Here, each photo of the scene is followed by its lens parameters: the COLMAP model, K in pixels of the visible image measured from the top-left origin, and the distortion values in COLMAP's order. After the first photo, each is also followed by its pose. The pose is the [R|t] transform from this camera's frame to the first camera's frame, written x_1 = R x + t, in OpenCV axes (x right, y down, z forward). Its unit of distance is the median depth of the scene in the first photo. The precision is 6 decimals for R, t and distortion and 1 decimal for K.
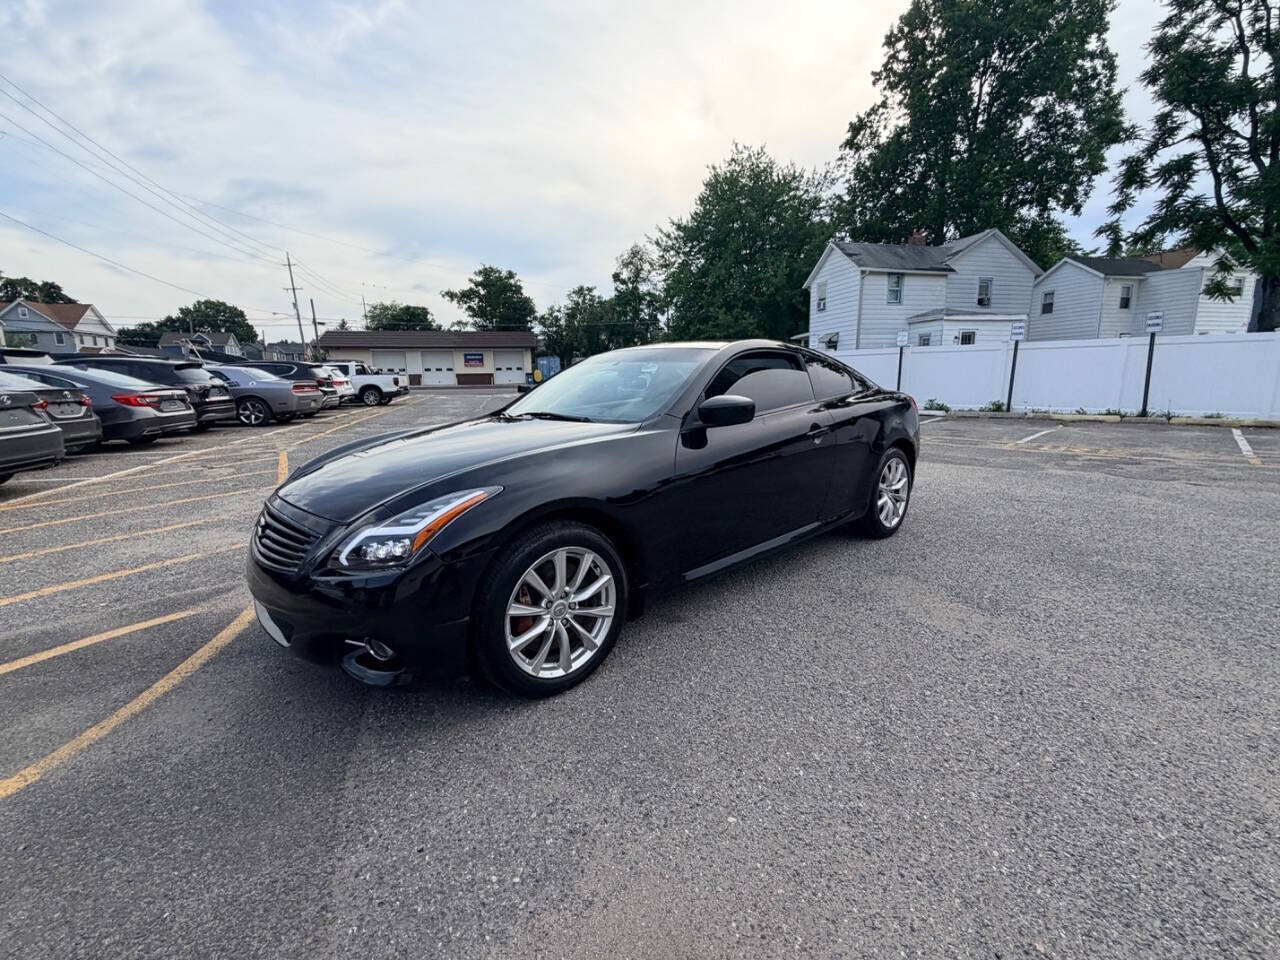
lens RADIAL K [[557.4, 0, 643.2], [0, 557.4, 482.9], [0, 0, 1]] dist [0.000780, 0.000121]
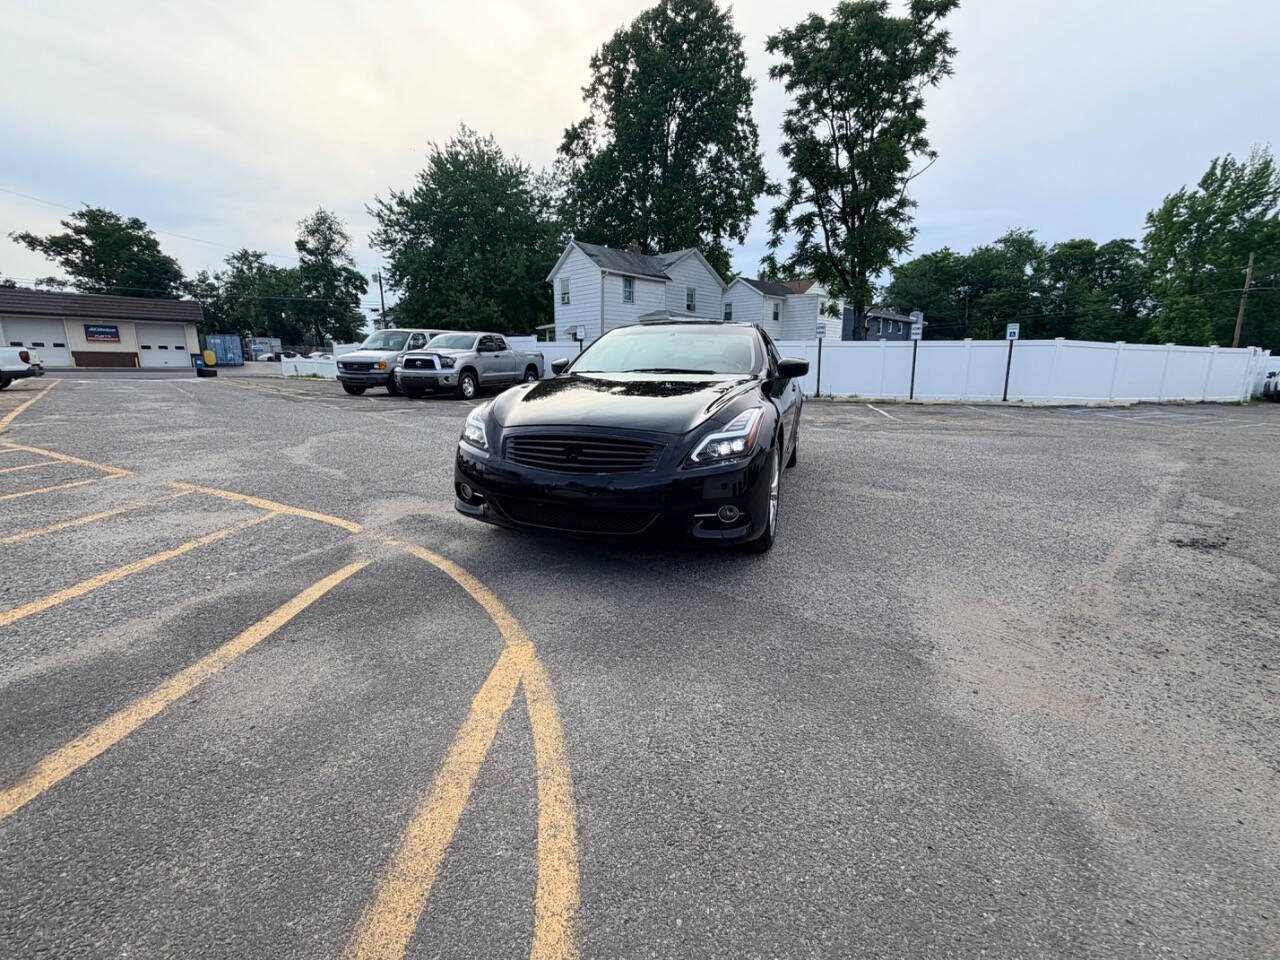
lens RADIAL K [[557.4, 0, 643.2], [0, 557.4, 482.9], [0, 0, 1]] dist [0.000780, 0.000121]
pose [[0.870854, -0.077329, 0.485421, -0.084718], [0.069988, 0.996993, 0.033265, 0.009104], [-0.486533, 0.005004, 0.873648, -0.011289]]
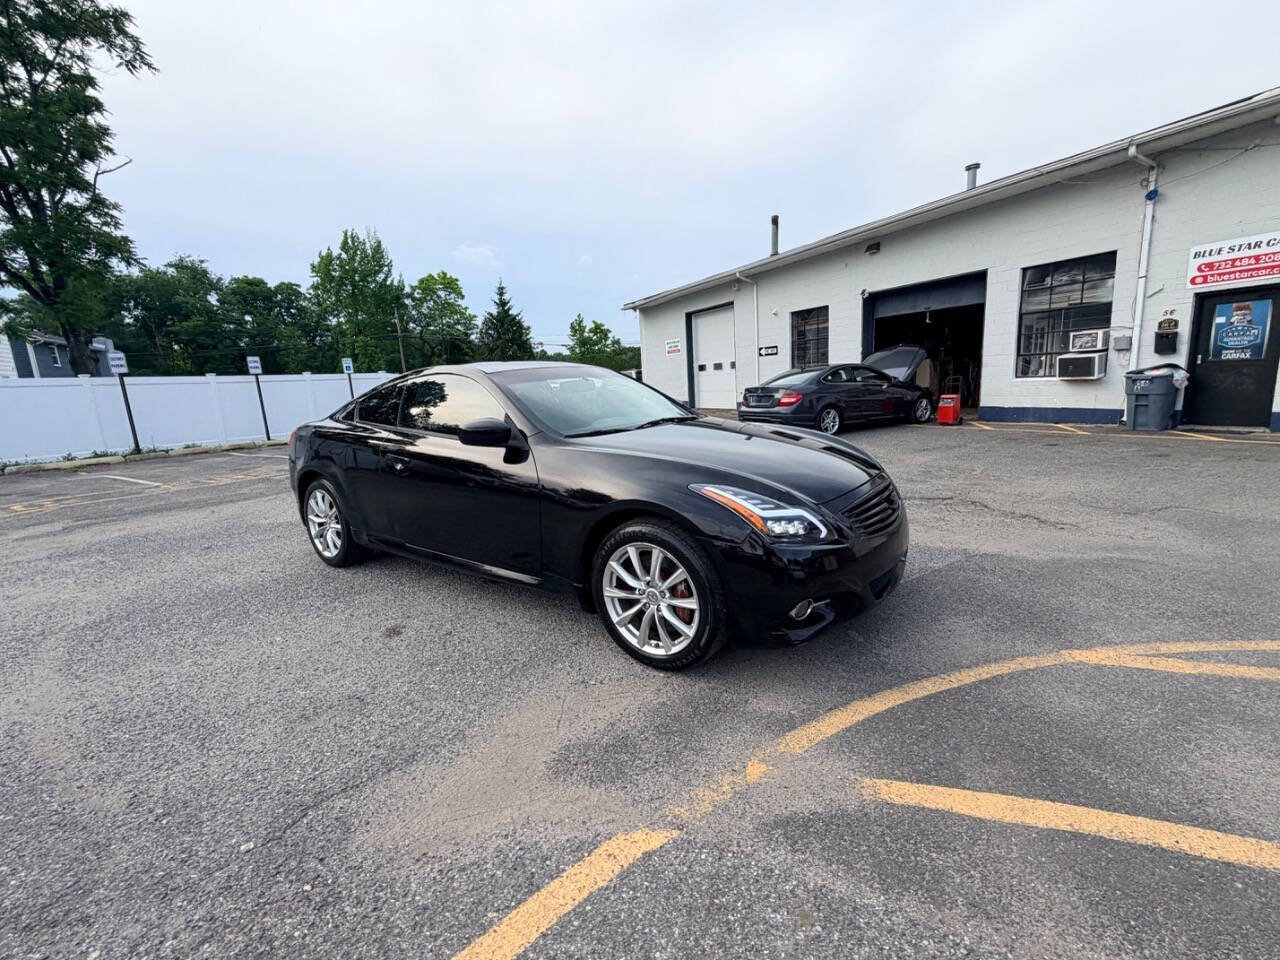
lens RADIAL K [[555.0, 0, 646.2], [0, 555.0, 479.8], [0, 0, 1]] dist [0.000106, 0.000569]
pose [[-0.210083, -0.145454, 0.966803, -0.126758], [0.231120, 0.953455, 0.193668, -0.023197], [-0.949973, 0.264134, -0.166687, 0.123874]]
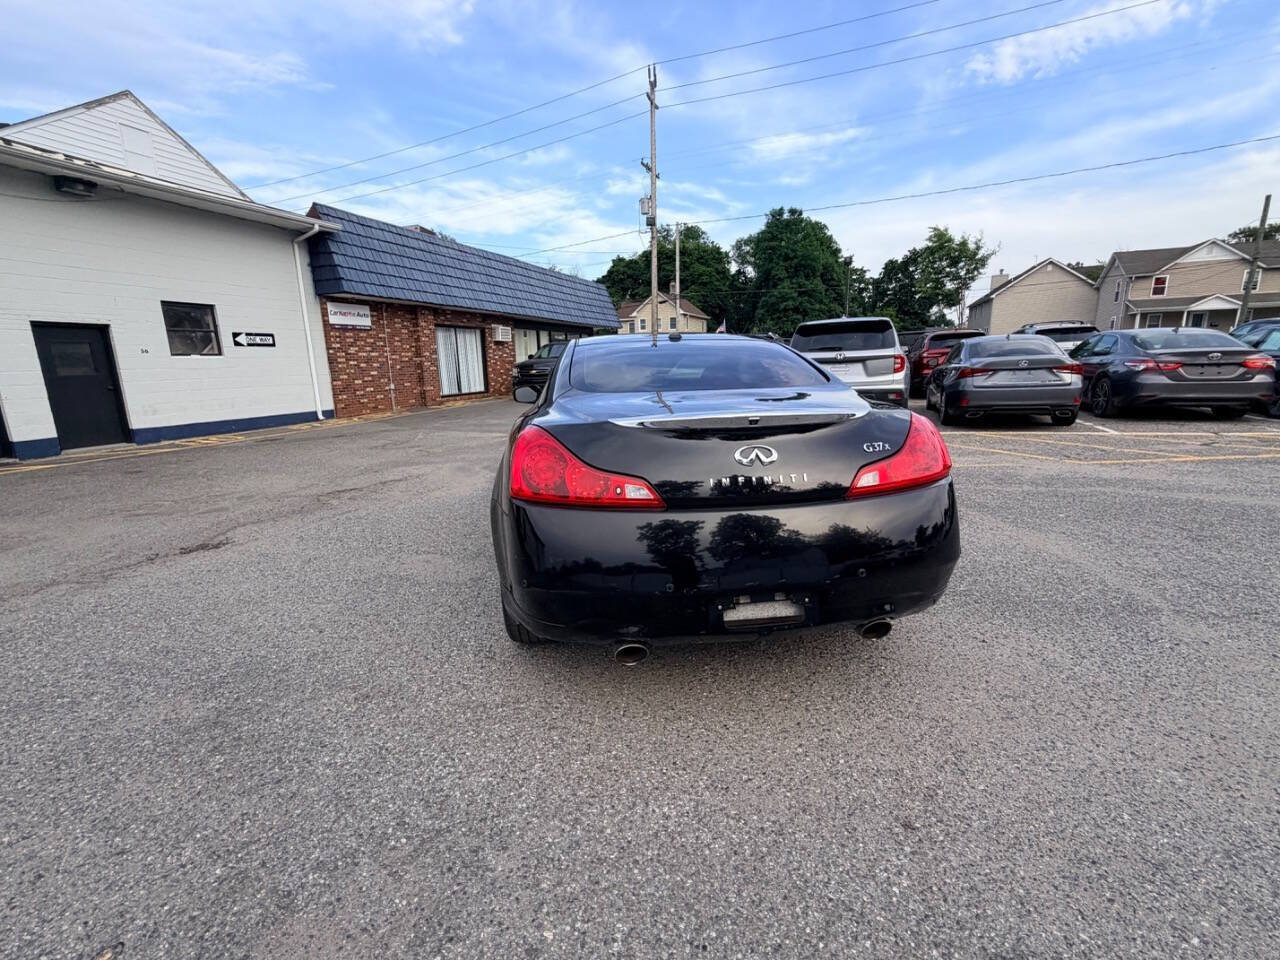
lens RADIAL K [[547.3, 0, 639.8], [0, 547.3, 480.4], [0, 0, 1]] dist [-0.000396, -0.000224]
pose [[-0.587840, 0.201794, -0.783405, 0.113109], [-0.110125, 0.939414, 0.324614, -0.039917], [0.801447, 0.277094, -0.530002, 0.193295]]
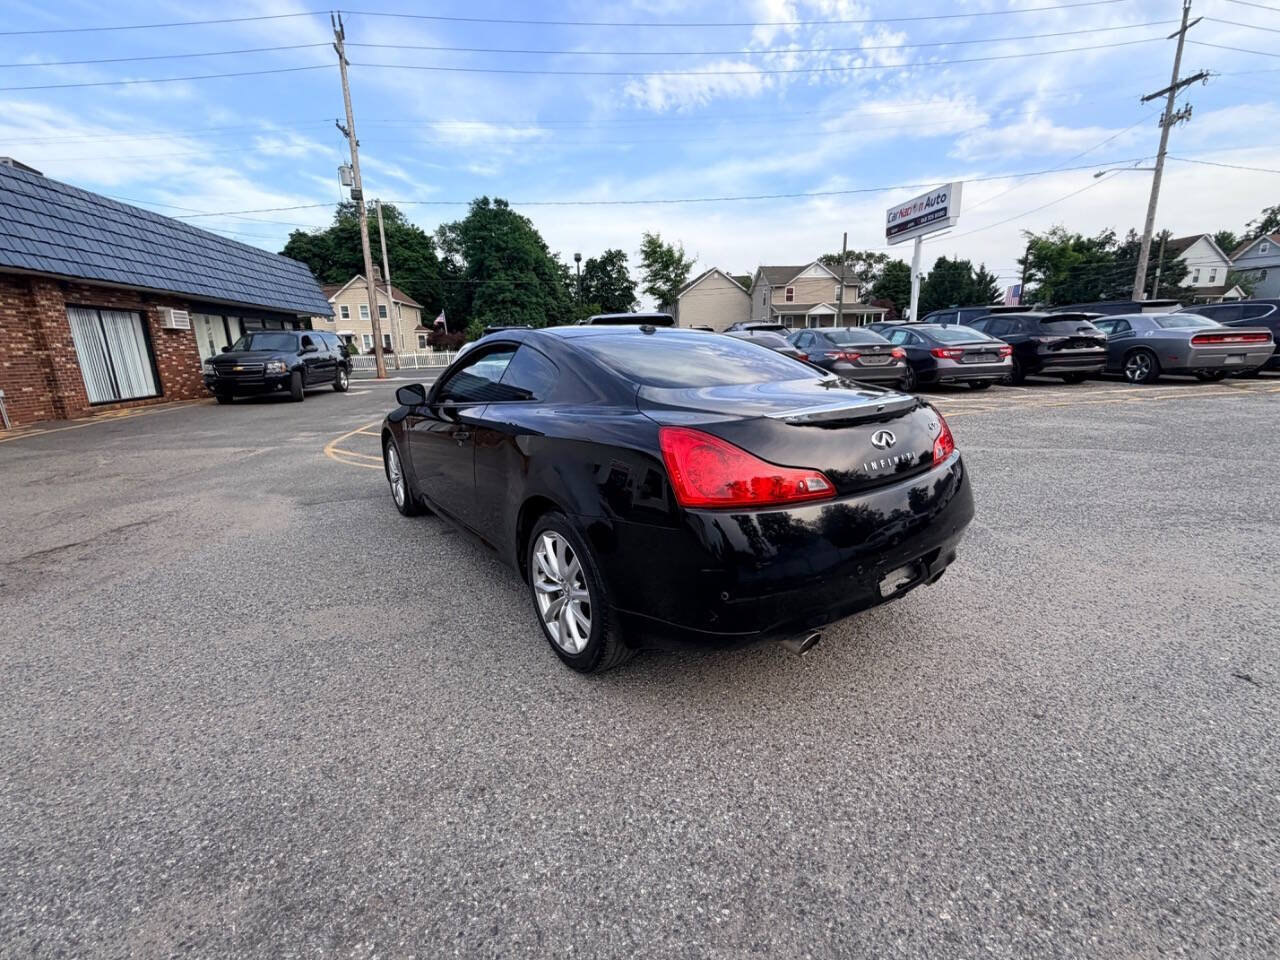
lens RADIAL K [[549.1, 0, 635.4], [0, 549.1, 481.9], [0, 0, 1]] dist [0.000586, 0.000002]
pose [[-0.132437, 0.256791, -0.957350, 0.127088], [-0.148639, 0.949790, 0.275326, -0.033754], [0.979983, 0.178763, -0.087618, 0.149618]]
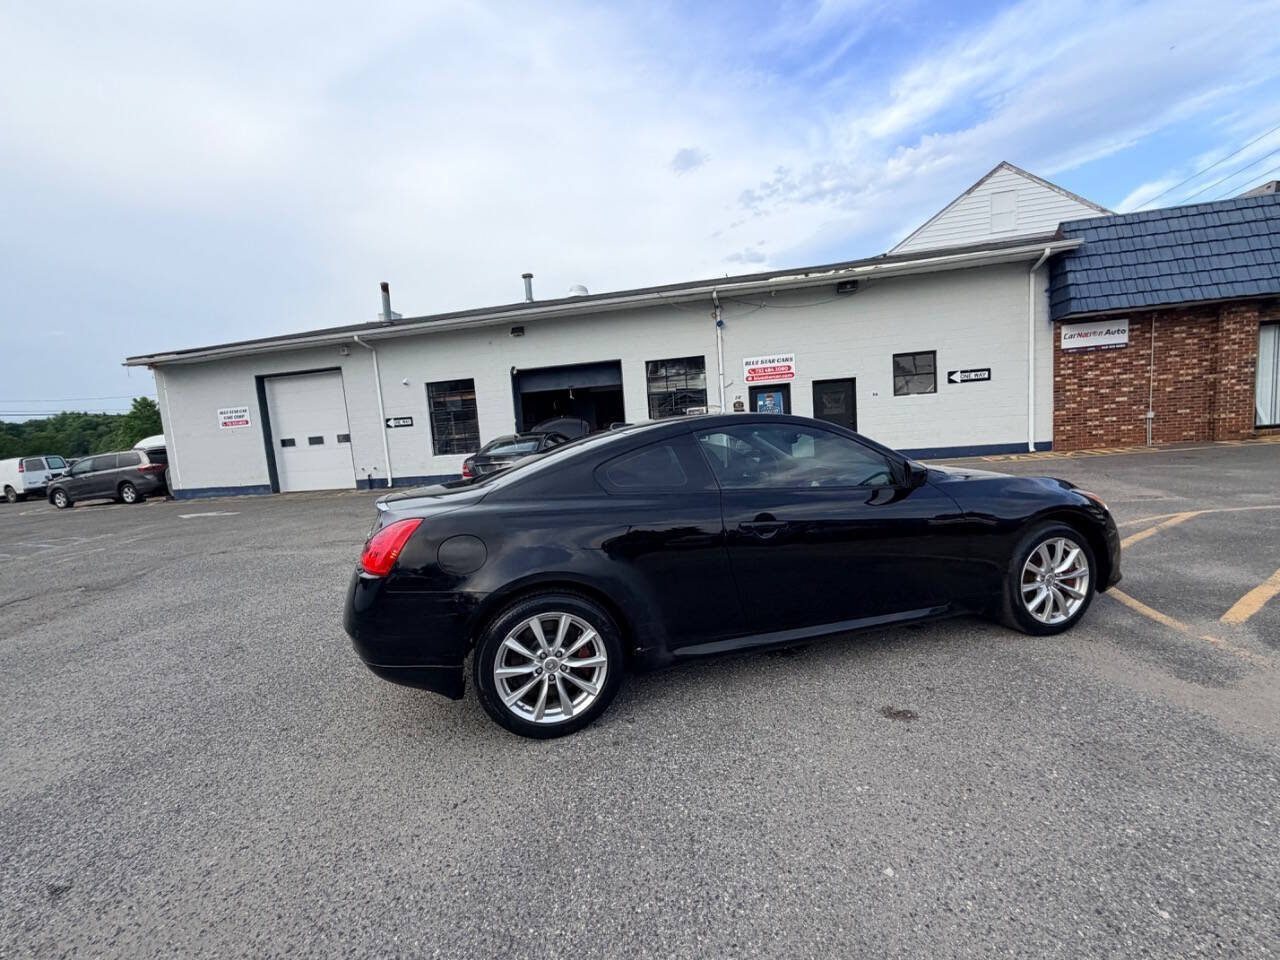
lens RADIAL K [[548.8, 0, 647.4], [0, 548.8, 481.8], [0, 0, 1]] dist [-0.000882, -0.000267]
pose [[-0.881855, 0.031123, 0.470492, -0.031920], [0.169225, 0.952233, 0.254194, -0.049654], [-0.440107, 0.303782, -0.844999, 0.233599]]
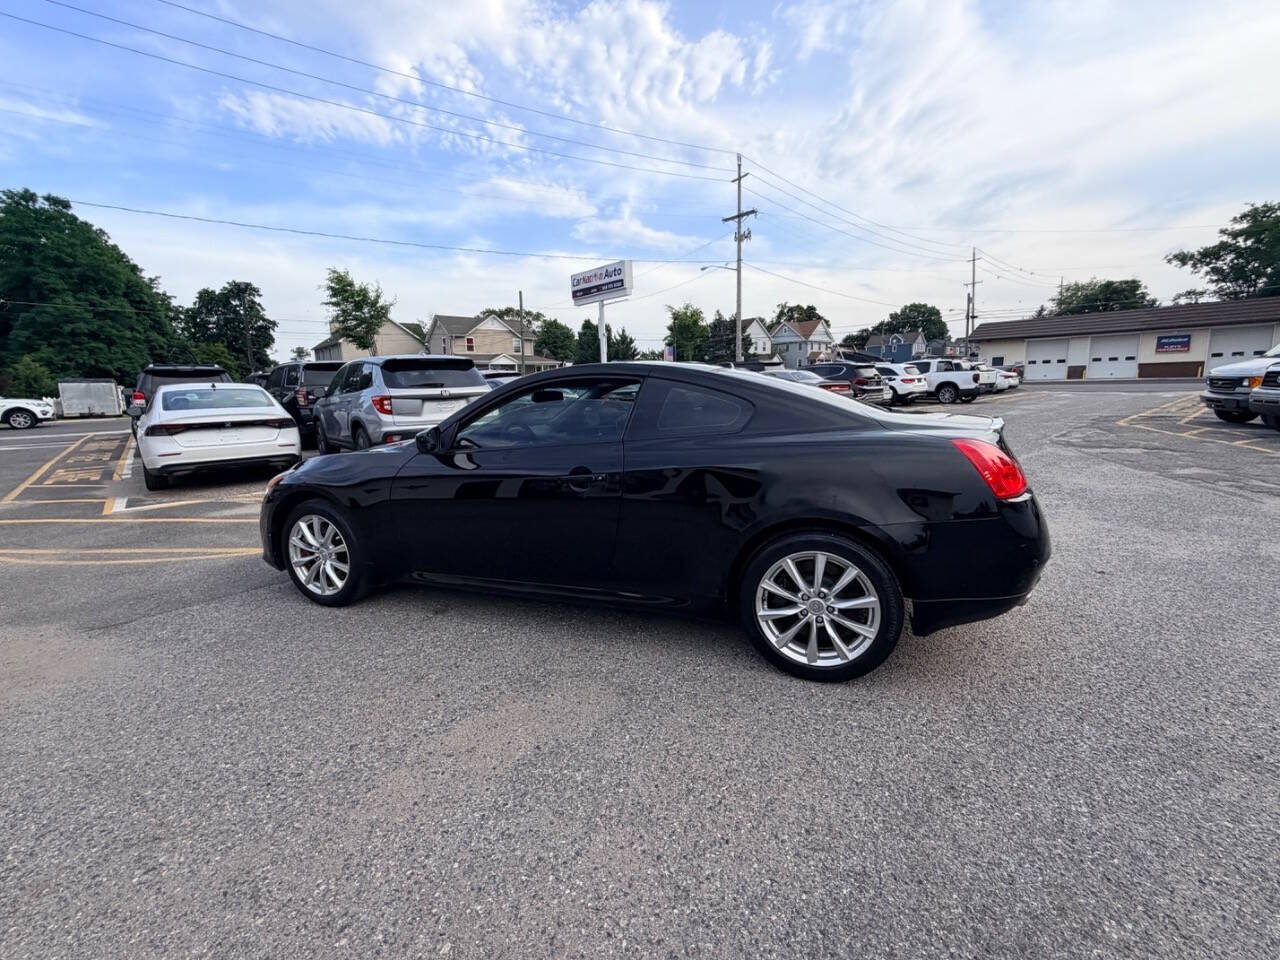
lens RADIAL K [[555.1, 0, 636.3], [0, 555.1, 477.9], [0, 0, 1]] dist [-0.000041, 0.000212]
pose [[0.435858, 0.151707, -0.887137, 0.116352], [-0.146143, 0.984539, 0.096563, -0.019531], [0.888071, 0.087561, 0.451290, 0.076353]]
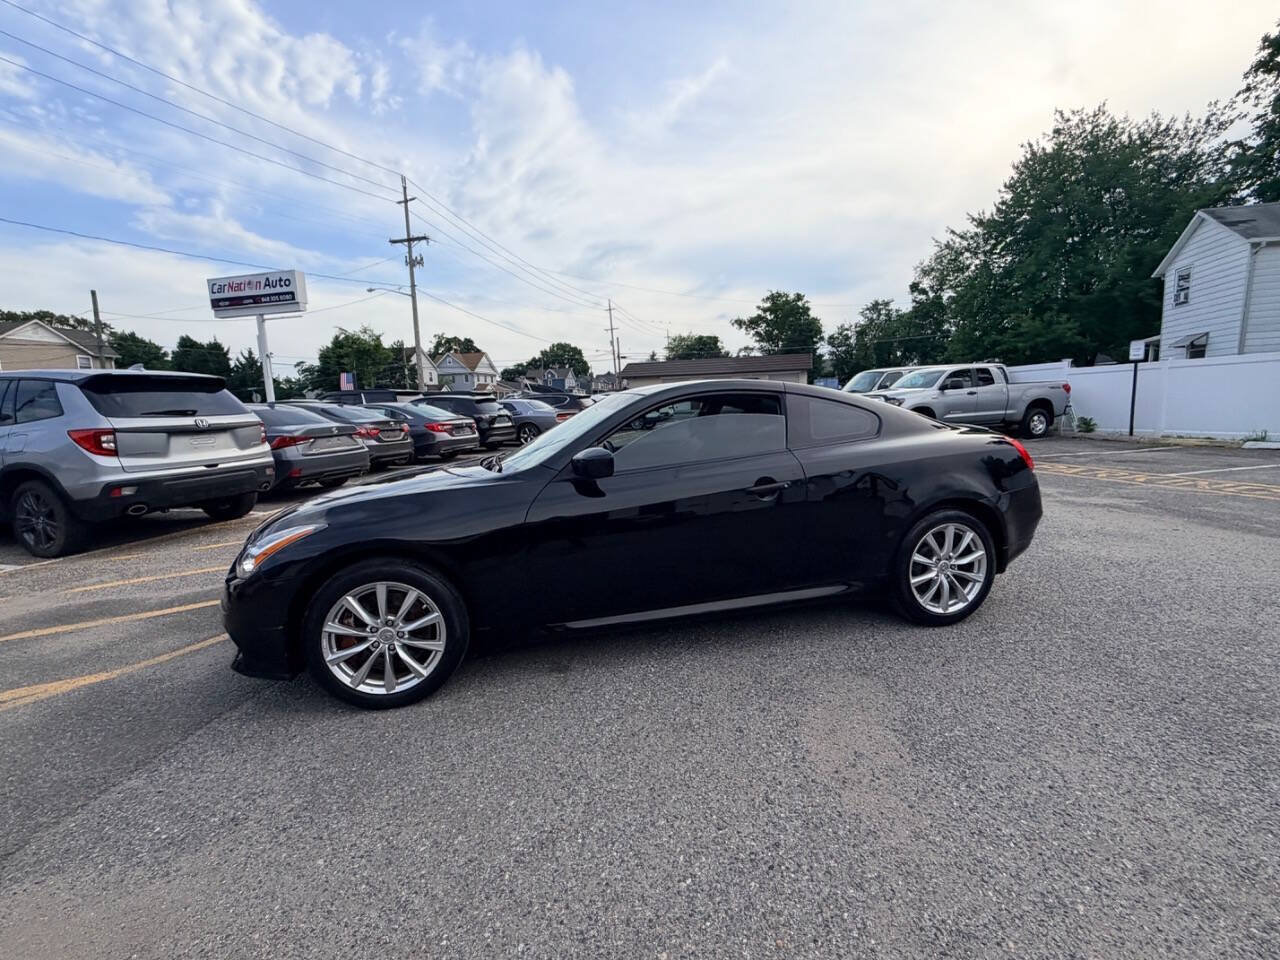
lens RADIAL K [[557.2, 0, 639.3], [0, 557.2, 484.2], [0, 0, 1]] dist [0.000844, -0.000351]
pose [[0.869424, 0.055750, -0.490912, 0.060821], [-0.072856, 0.997218, -0.015784, -0.007329], [0.488666, 0.049489, 0.871066, 0.017537]]
